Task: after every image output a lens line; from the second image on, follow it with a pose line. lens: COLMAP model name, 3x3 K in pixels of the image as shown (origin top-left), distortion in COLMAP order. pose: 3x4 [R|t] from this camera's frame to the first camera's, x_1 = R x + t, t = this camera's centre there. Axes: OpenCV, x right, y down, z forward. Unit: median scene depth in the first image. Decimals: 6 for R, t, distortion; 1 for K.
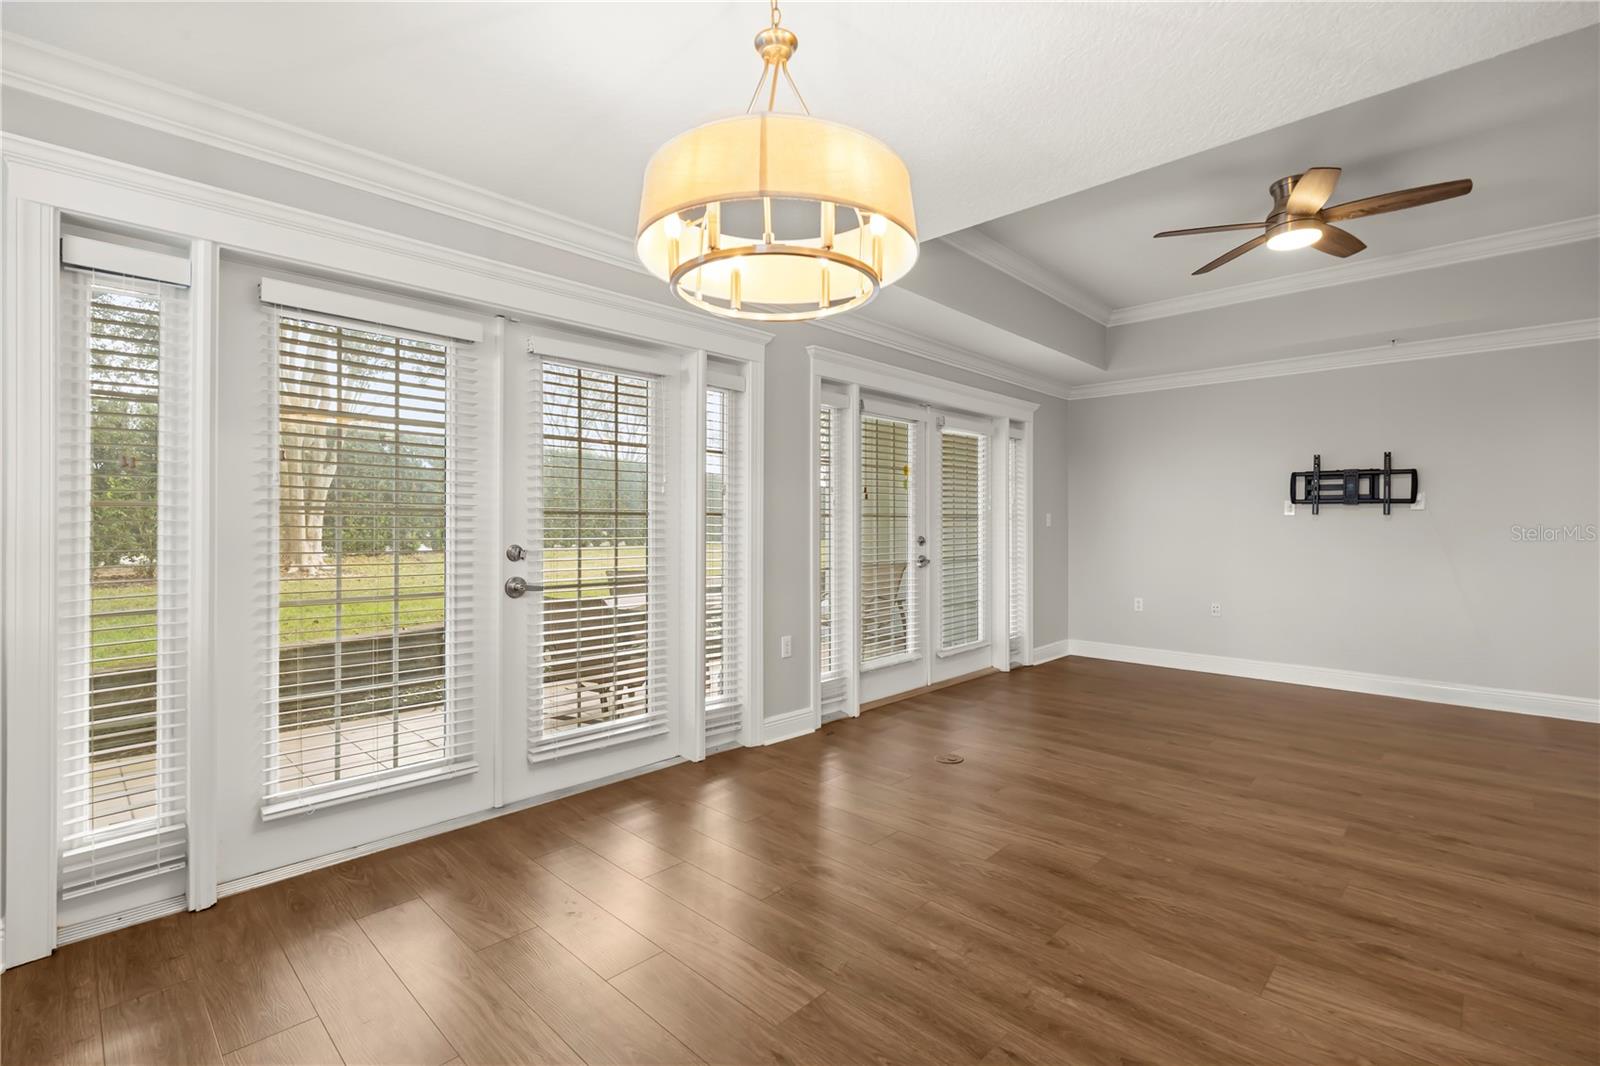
lens RADIAL K [[719.3, 0, 803.9], [0, 719.3, 535.8], [0, 0, 1]] dist [0.001882, 0.000092]
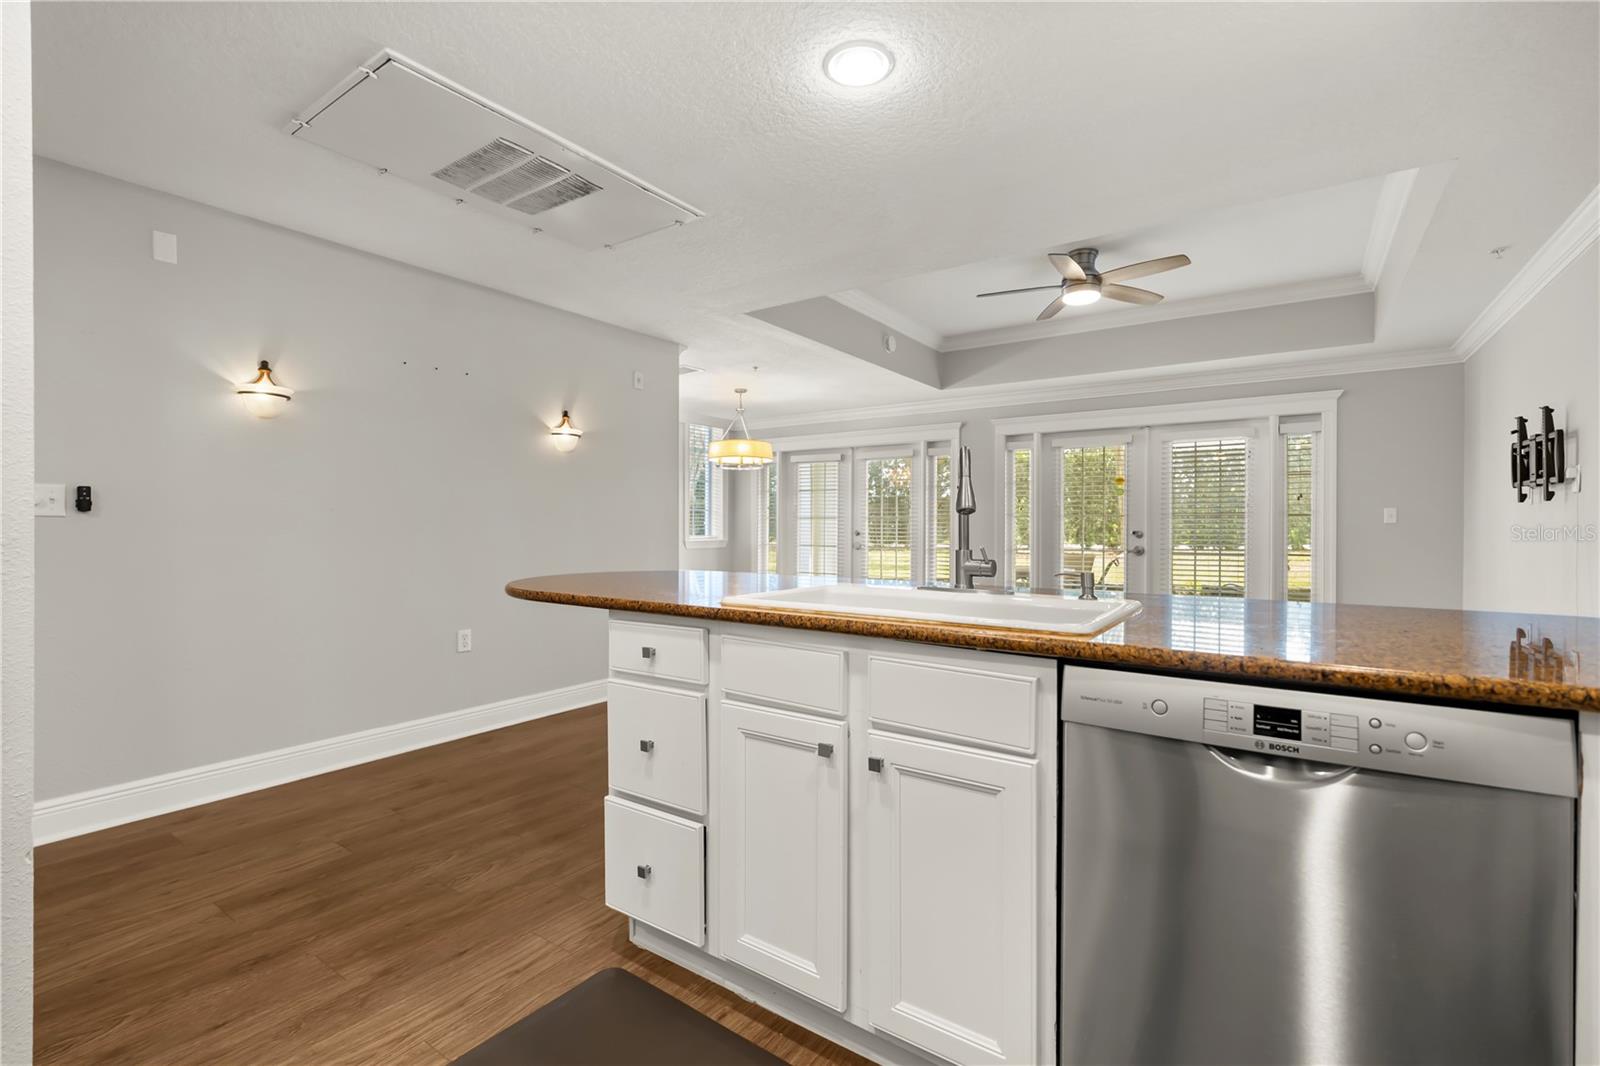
lens RADIAL K [[714.3, 0, 801.6], [0, 714.3, 527.1], [0, 0, 1]] dist [-0.001767, -0.000409]
pose [[0.154713, -0.001724, -0.987958, 1.640375], [-0.019383, 0.999801, -0.004781, 0.014190], [0.987769, 0.019890, 0.154648, 0.269634]]
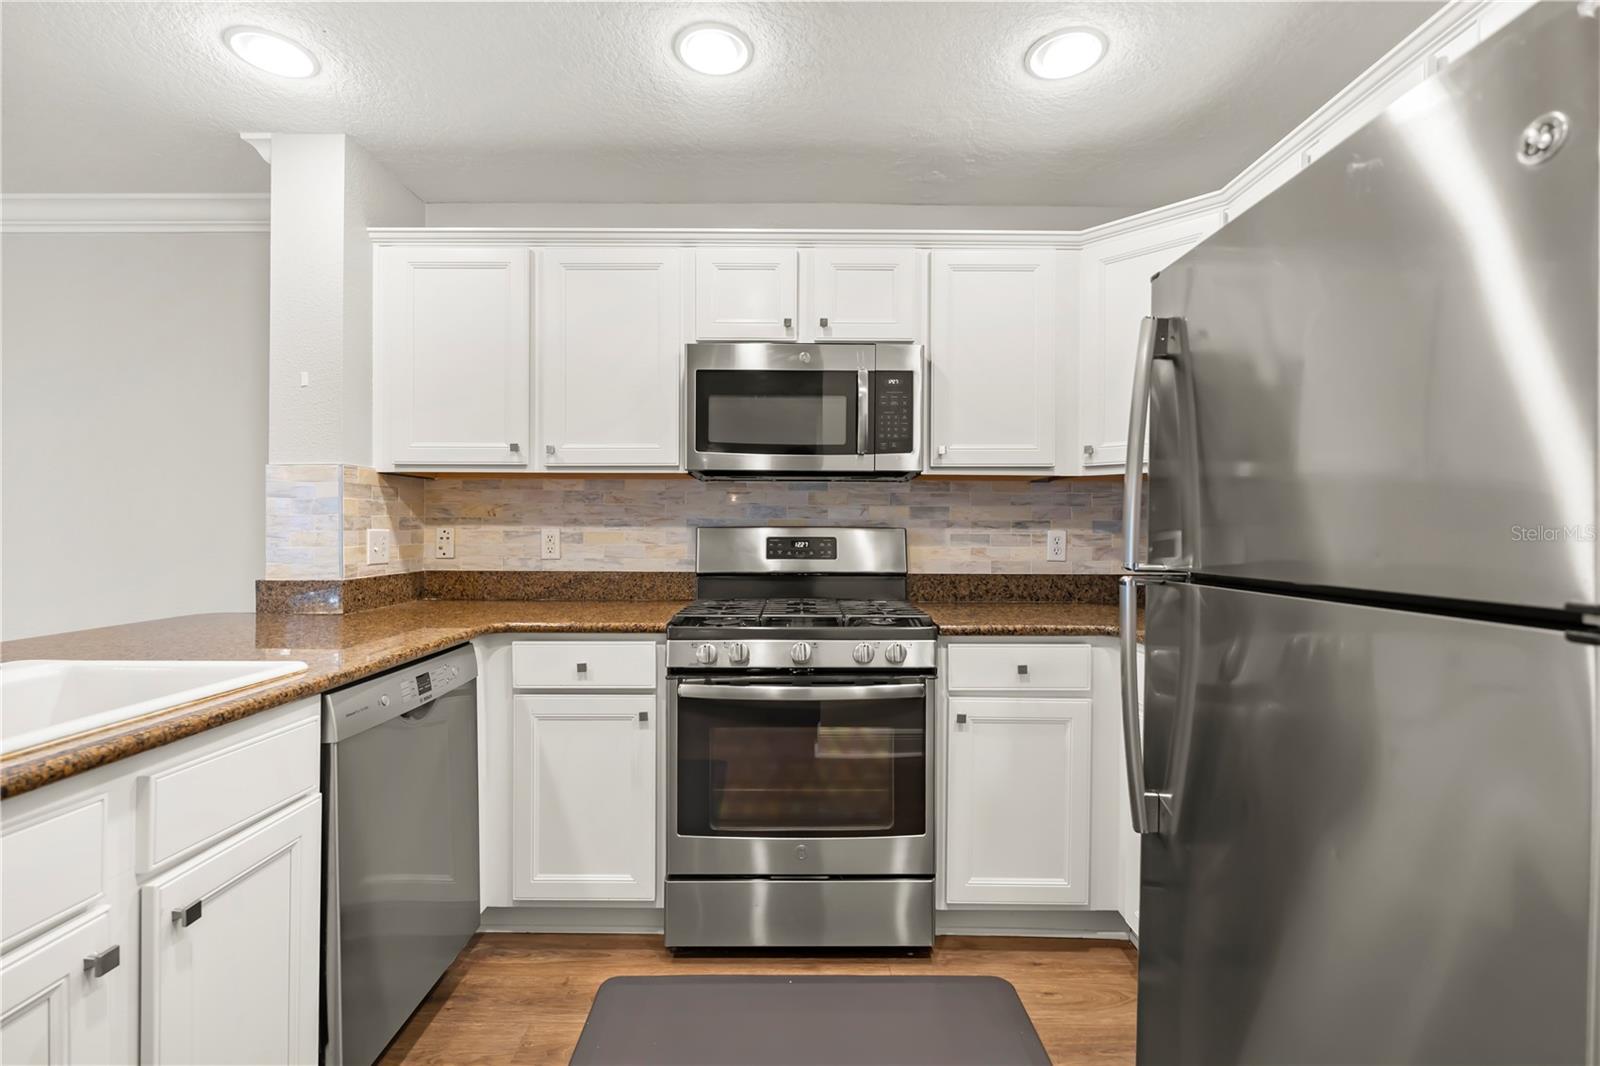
lens RADIAL K [[714.3, 0, 801.6], [0, 714.3, 527.1], [0, 0, 1]] dist [-0.001767, -0.000409]
pose [[0.723786, -0.001090, 0.690023, 1.296716], [0.010148, 0.999907, -0.009065, -0.004285], [-0.689949, 0.013564, 0.723731, 0.035261]]
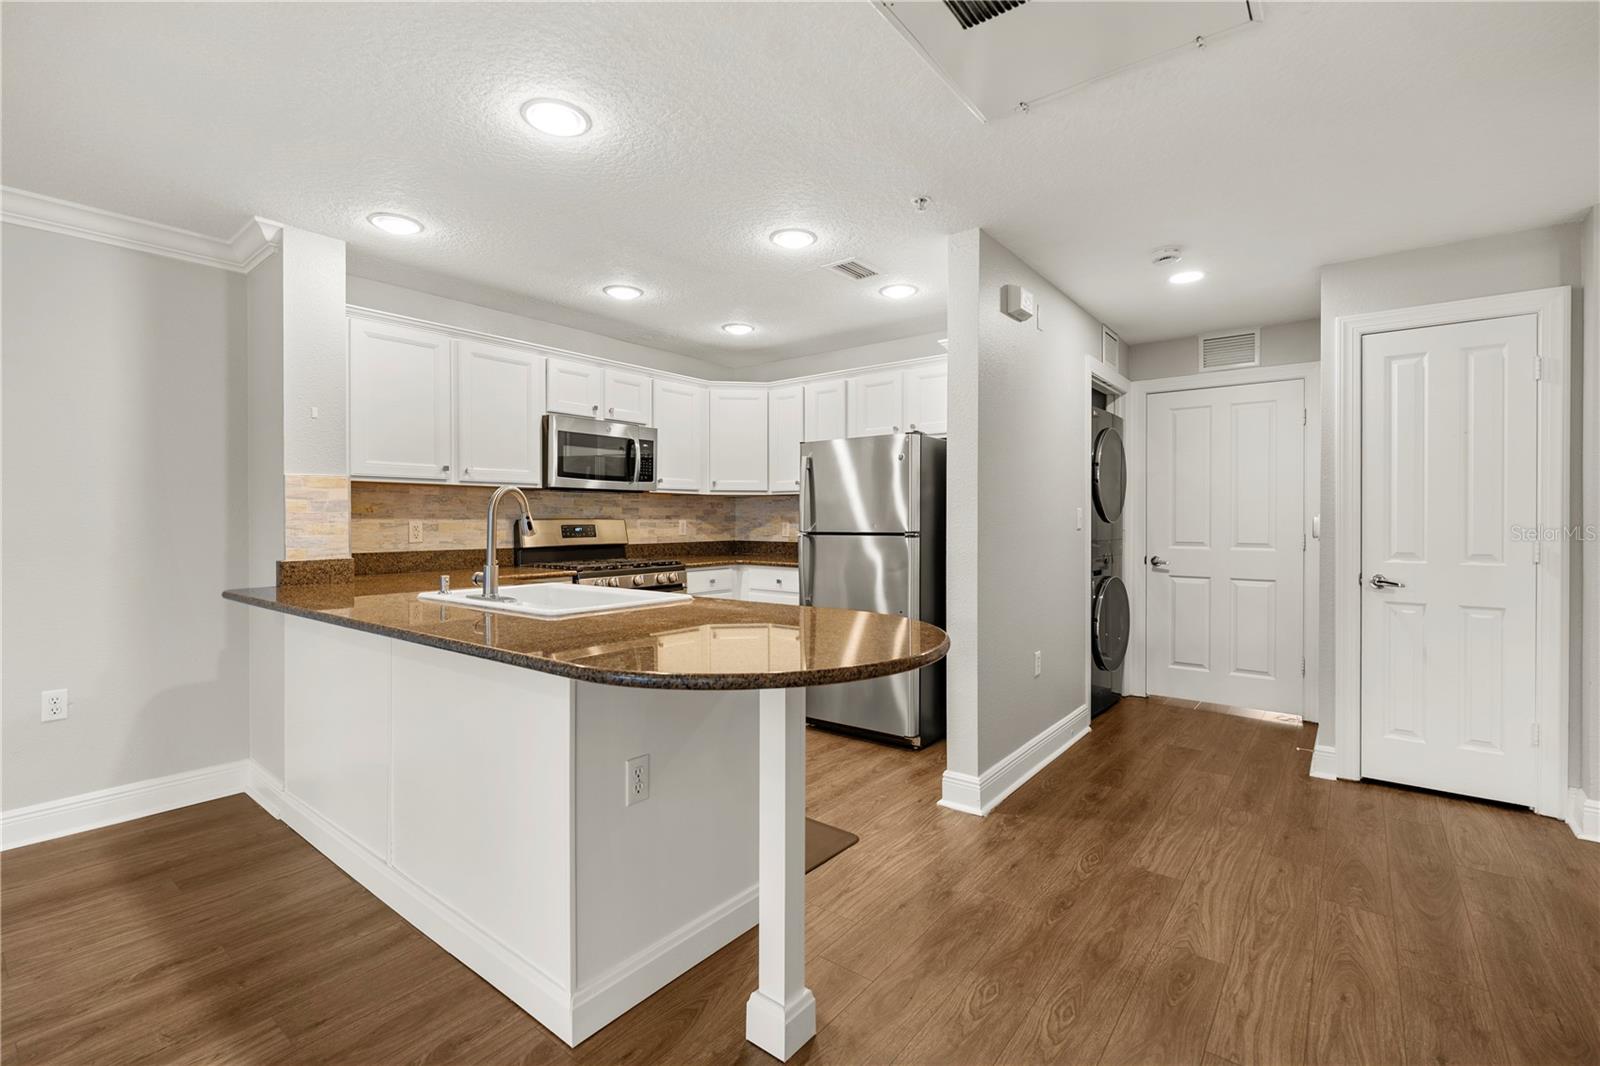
lens RADIAL K [[710.6, 0, 800.9], [0, 710.6, 520.6], [0, 0, 1]] dist [-0.001946, -0.000518]
pose [[-0.096826, -0.007300, 0.995275, 0.622809], [0.016342, 0.999827, 0.008923, -0.011919], [-0.995167, 0.017128, -0.096690, 0.255403]]
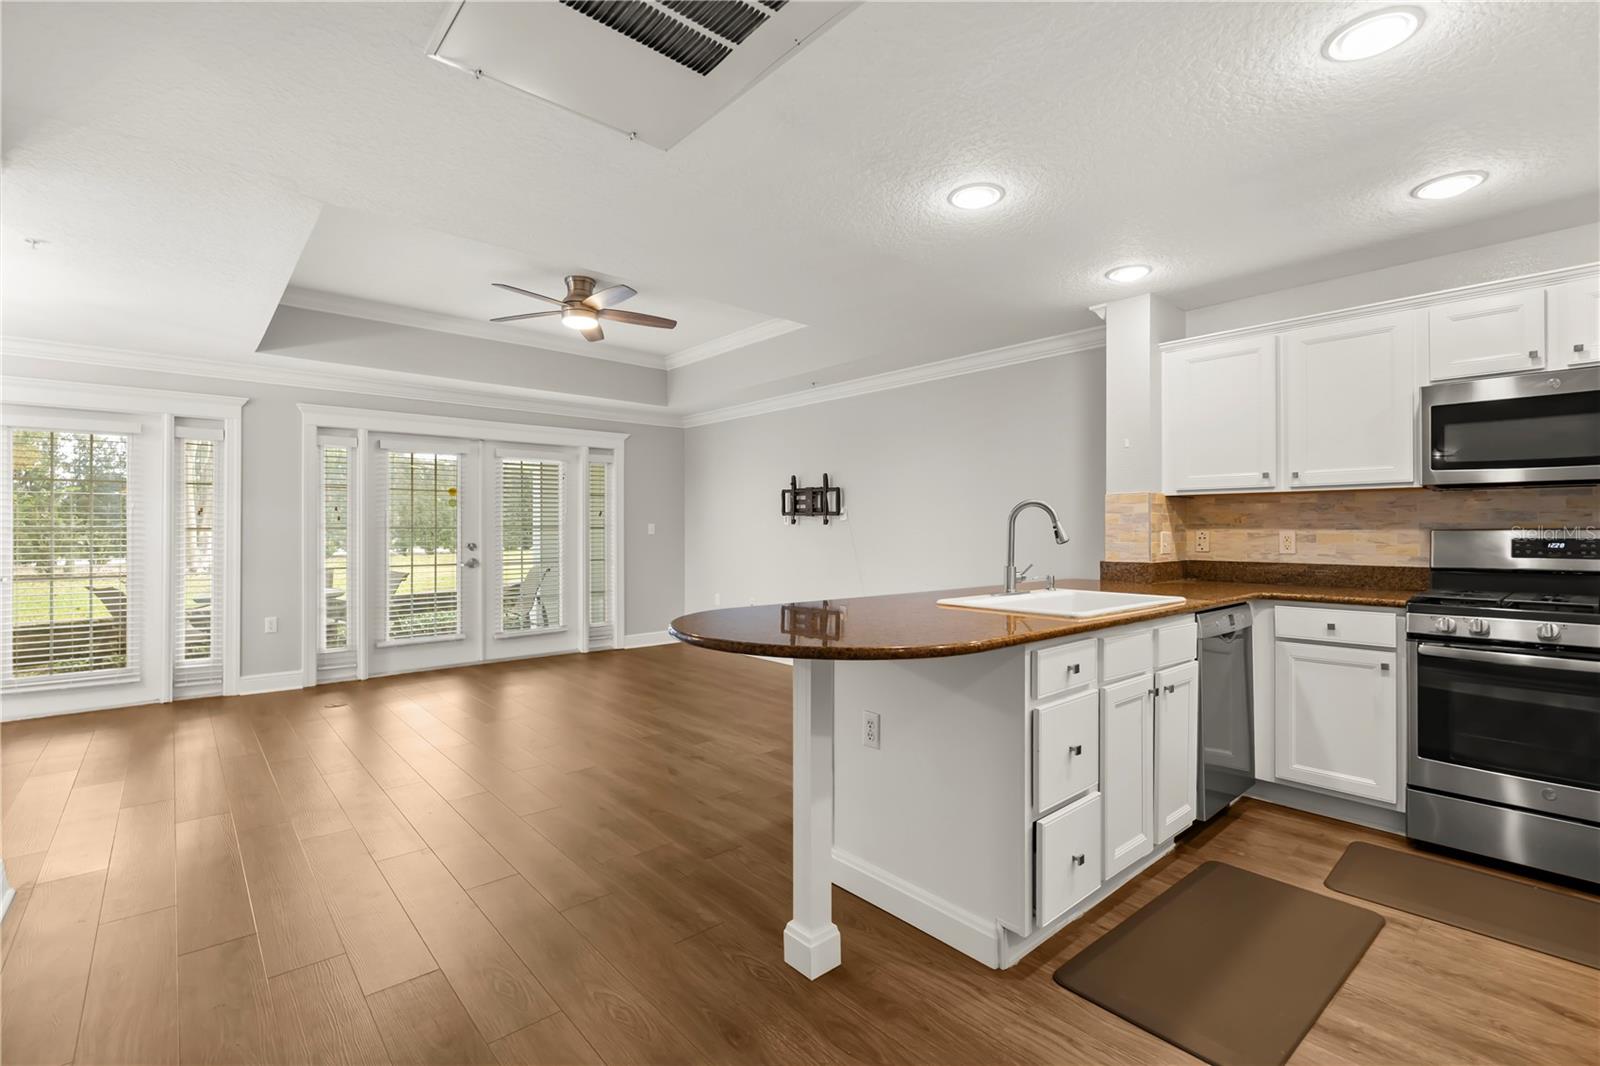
lens RADIAL K [[714.3, 0, 801.6], [0, 714.3, 527.1], [0, 0, 1]] dist [-0.001767, -0.000409]
pose [[0.996272, -0.004744, -0.086138, 1.062099], [0.003052, 0.999800, -0.019761, -0.000841], [0.086214, 0.019425, 0.996087, -0.260016]]
